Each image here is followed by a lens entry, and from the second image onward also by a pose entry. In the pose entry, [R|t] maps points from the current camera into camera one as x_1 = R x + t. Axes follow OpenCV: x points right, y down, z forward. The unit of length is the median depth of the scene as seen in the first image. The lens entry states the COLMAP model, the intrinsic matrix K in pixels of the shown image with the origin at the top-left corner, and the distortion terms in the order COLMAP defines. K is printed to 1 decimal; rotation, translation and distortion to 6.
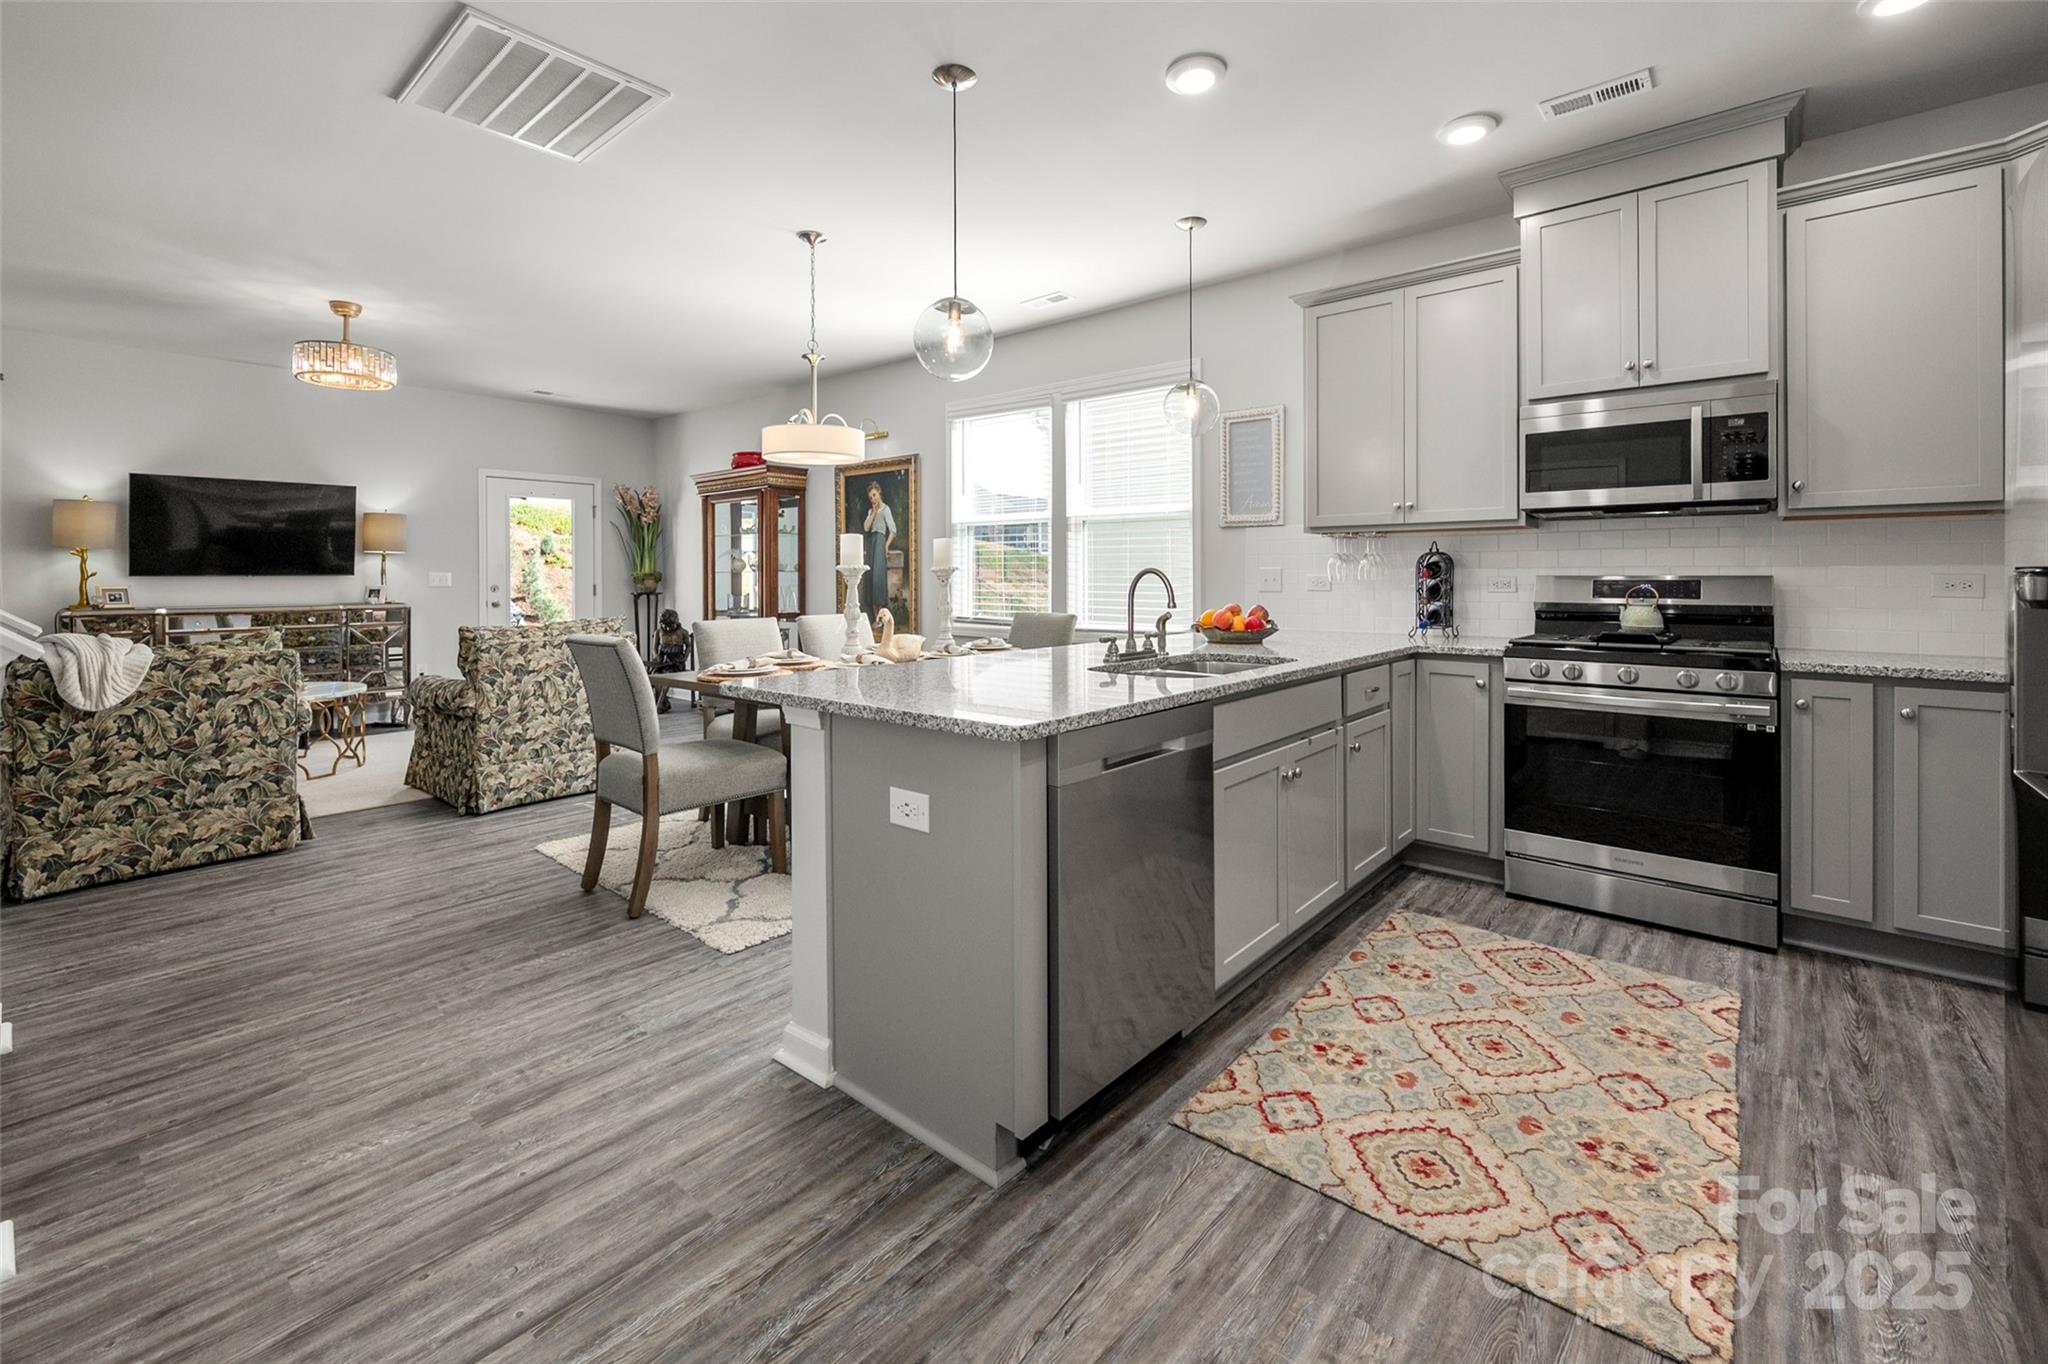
lens RADIAL K [[865.5, 0, 1027.0], [0, 865.5, 578.0], [0, 0, 1]] dist [0.000874, -0.000029]
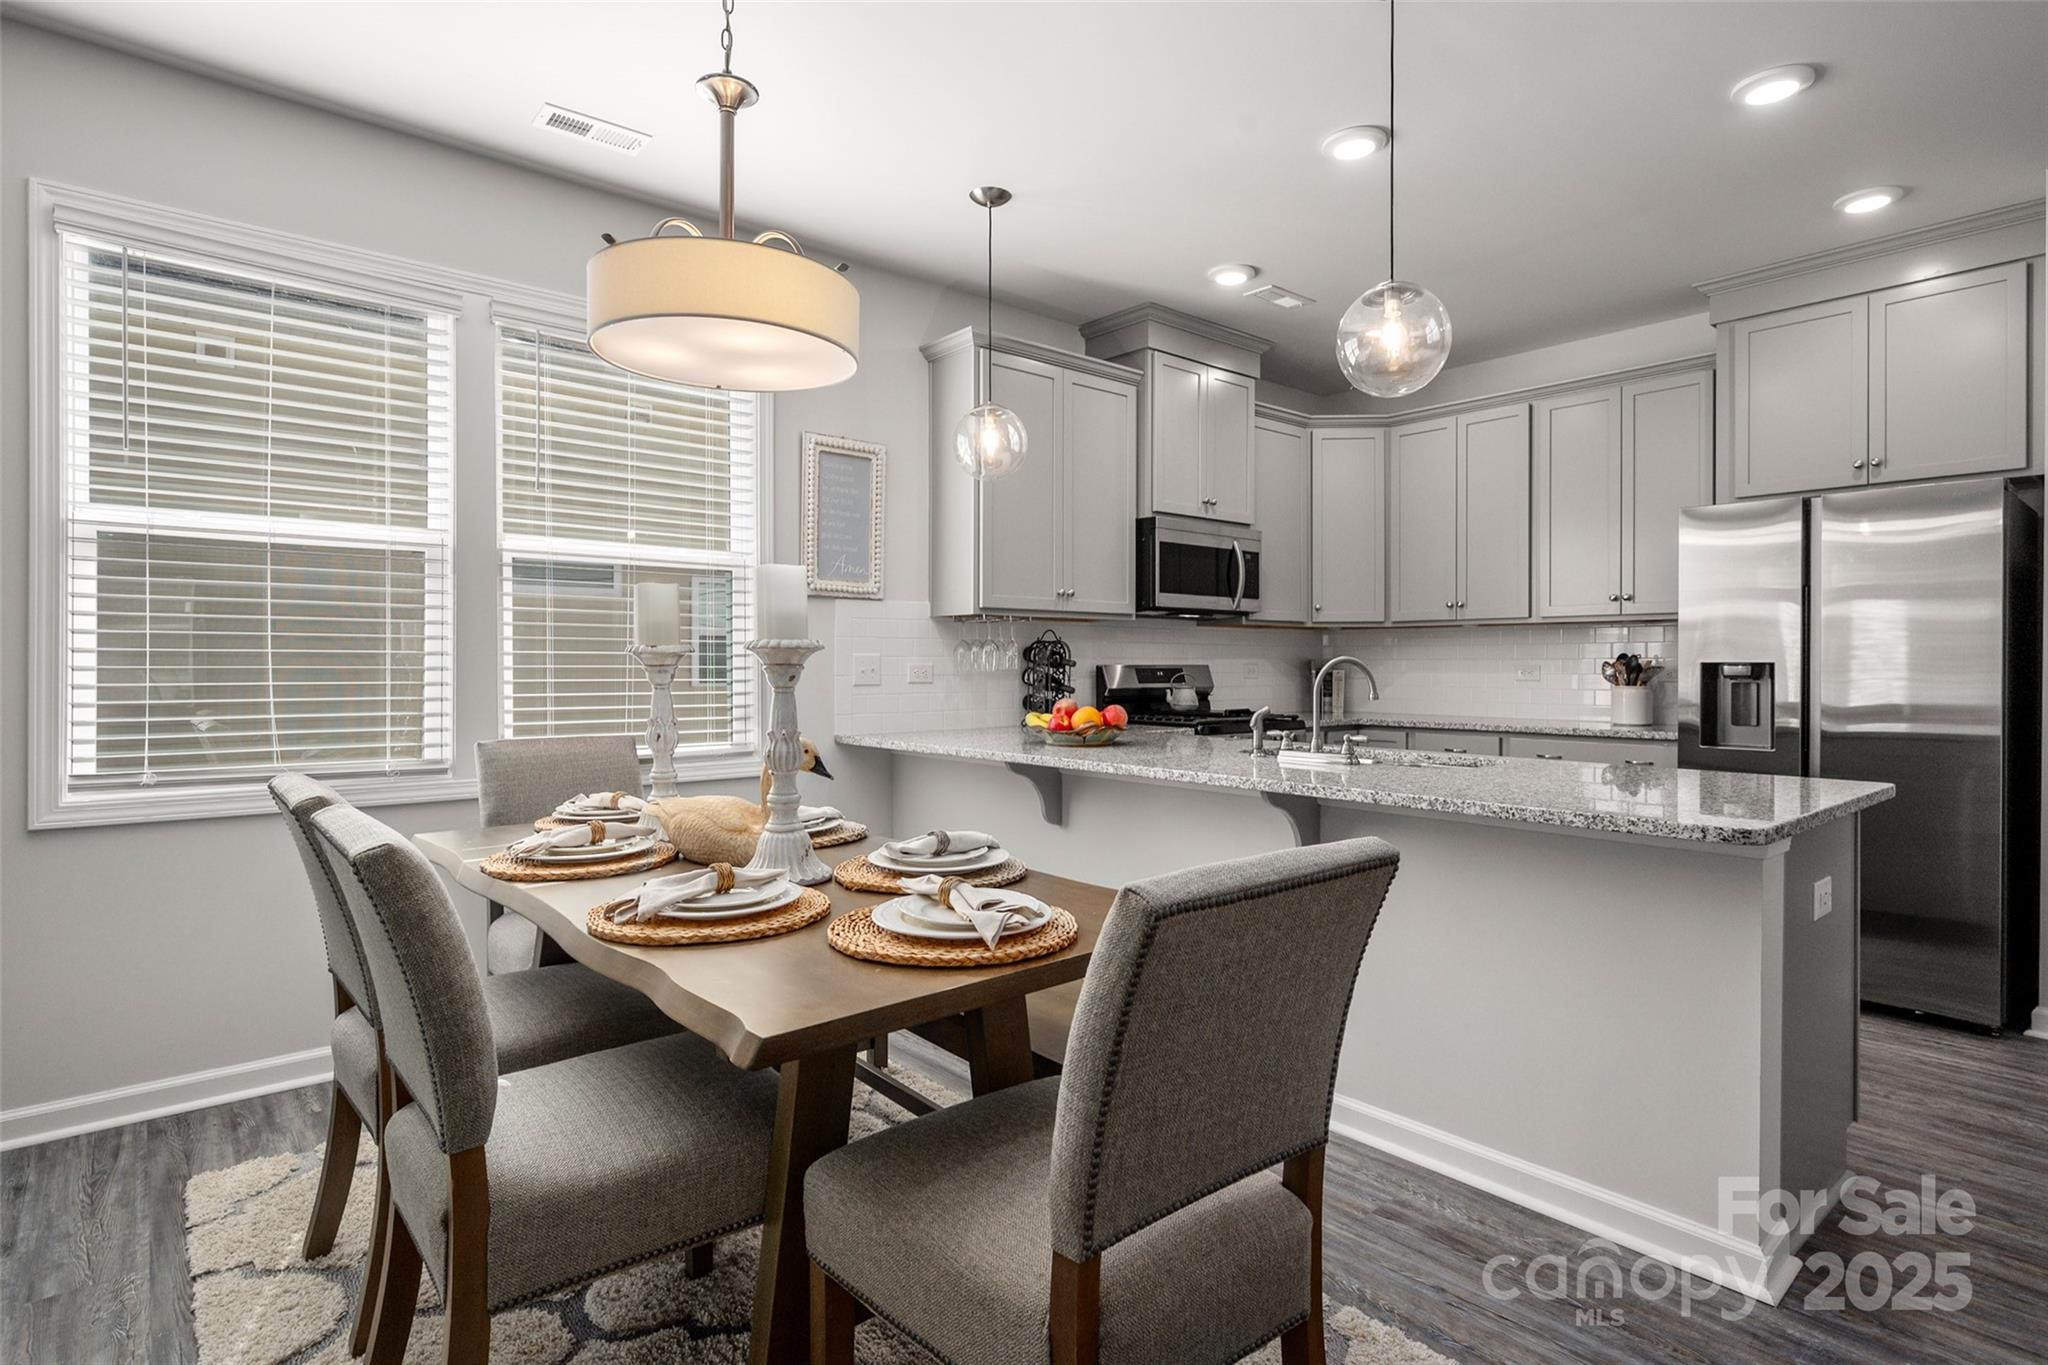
lens RADIAL K [[1044.6, 0, 1027.5], [0, 1044.6, 663.9], [0, 0, 1]] dist [-0.000364, 0.000741]
pose [[0.152074, 0.003961, 0.988361, -0.761784], [0.002609, 0.999987, -0.004409, 0.001320], [-0.988366, 0.003249, 0.152062, 0.905808]]
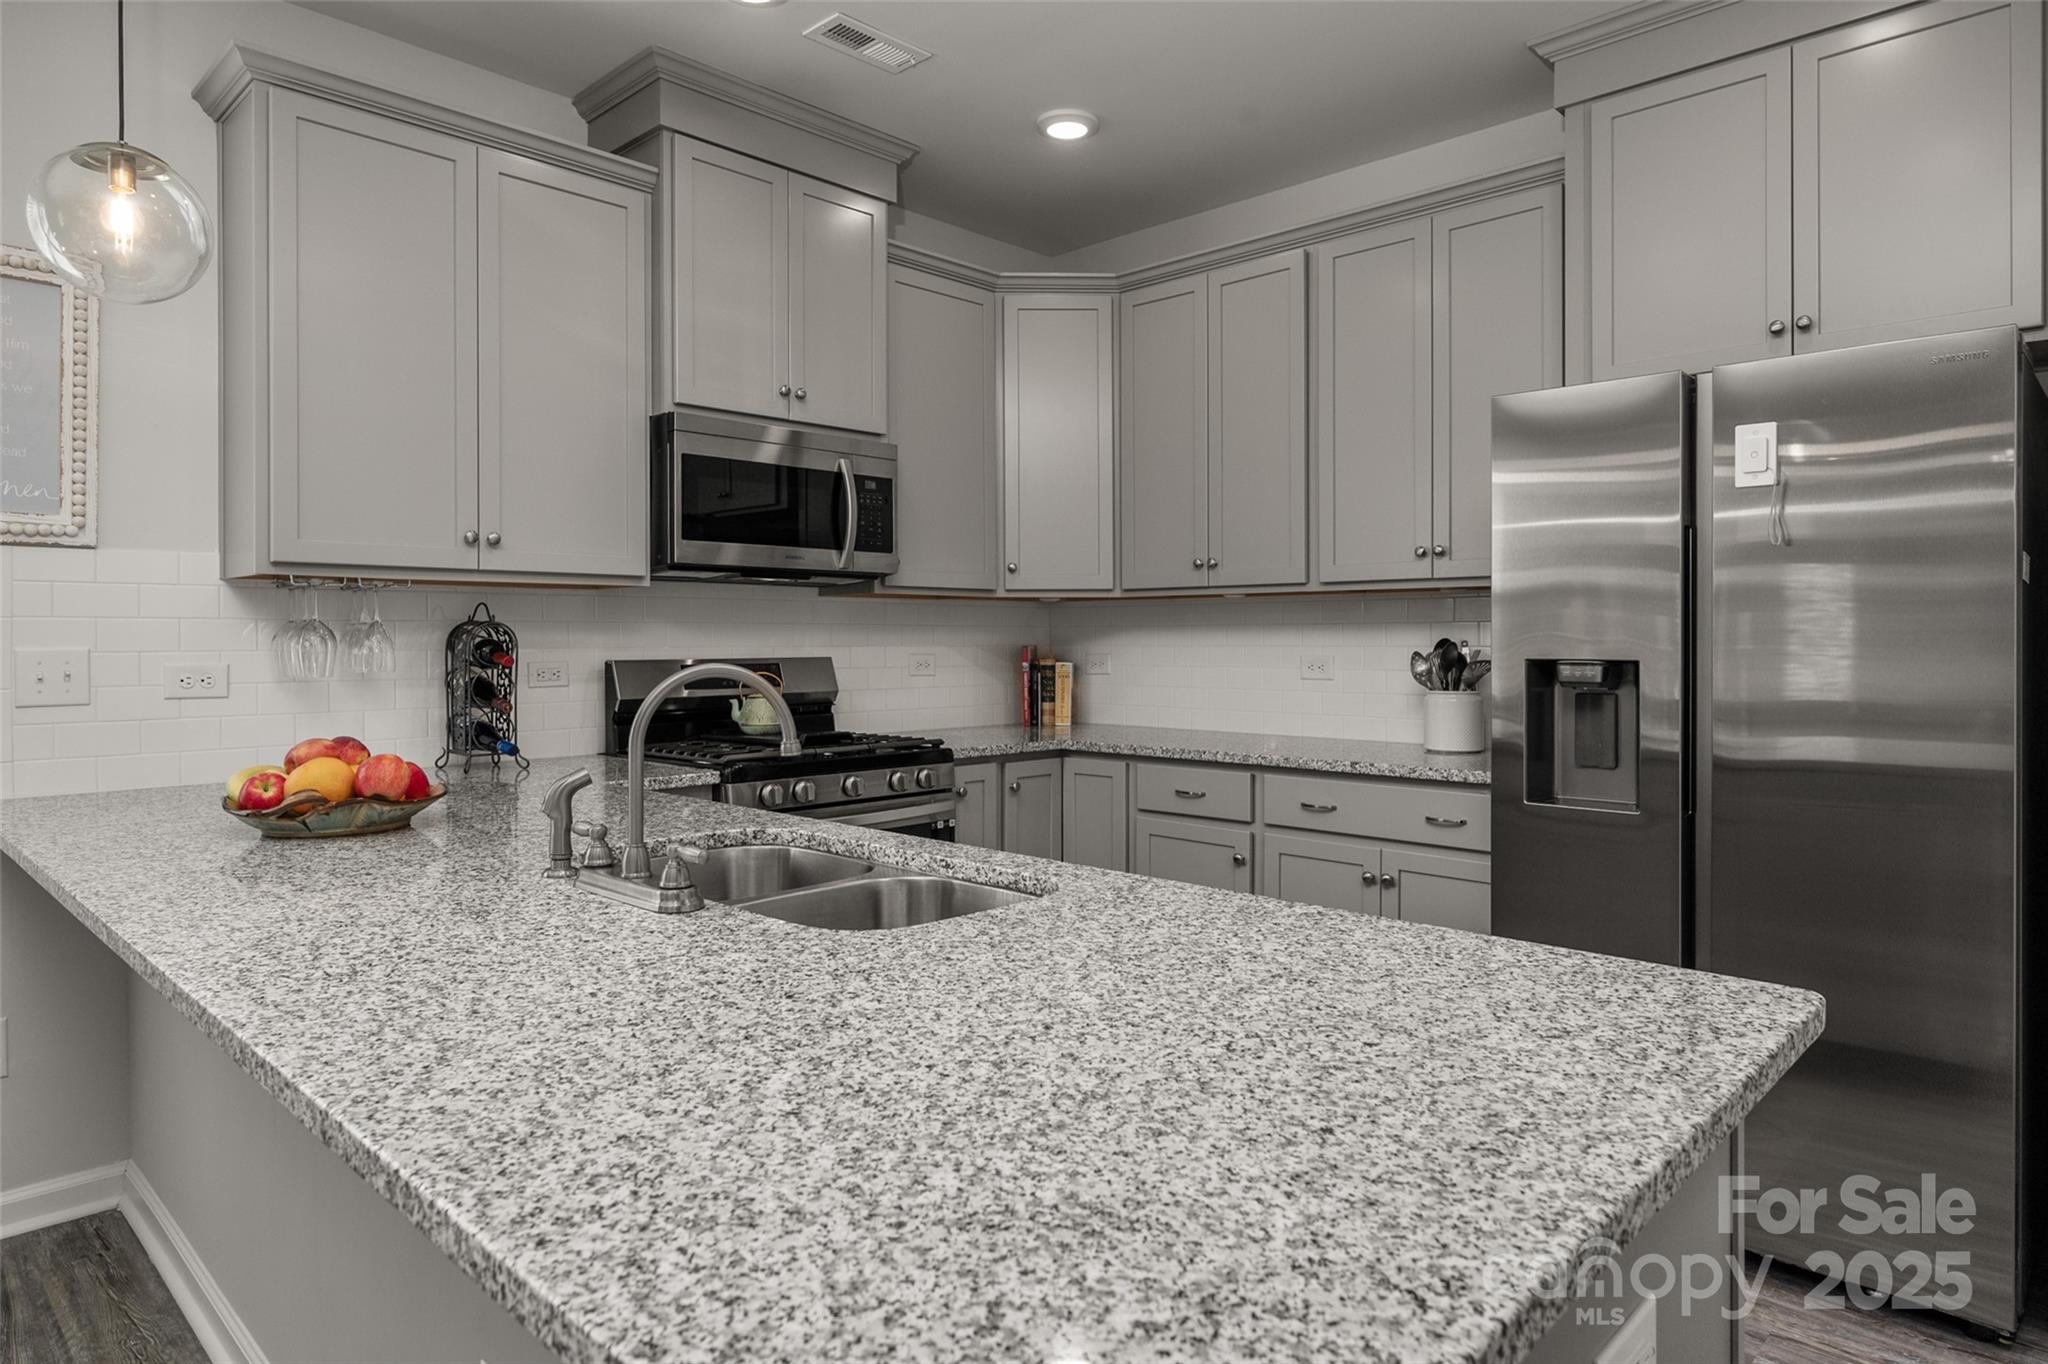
lens RADIAL K [[1201.8, 0, 1021.1], [0, 1201.8, 640.0], [0, 0, 1]] dist [-0.001193, -0.001448]
pose [[0.058631, 0.002820, 0.998276, -0.327269], [0.005506, 0.999980, -0.003148, -0.014195], [-0.998265, 0.005681, 0.058614, 0.640925]]
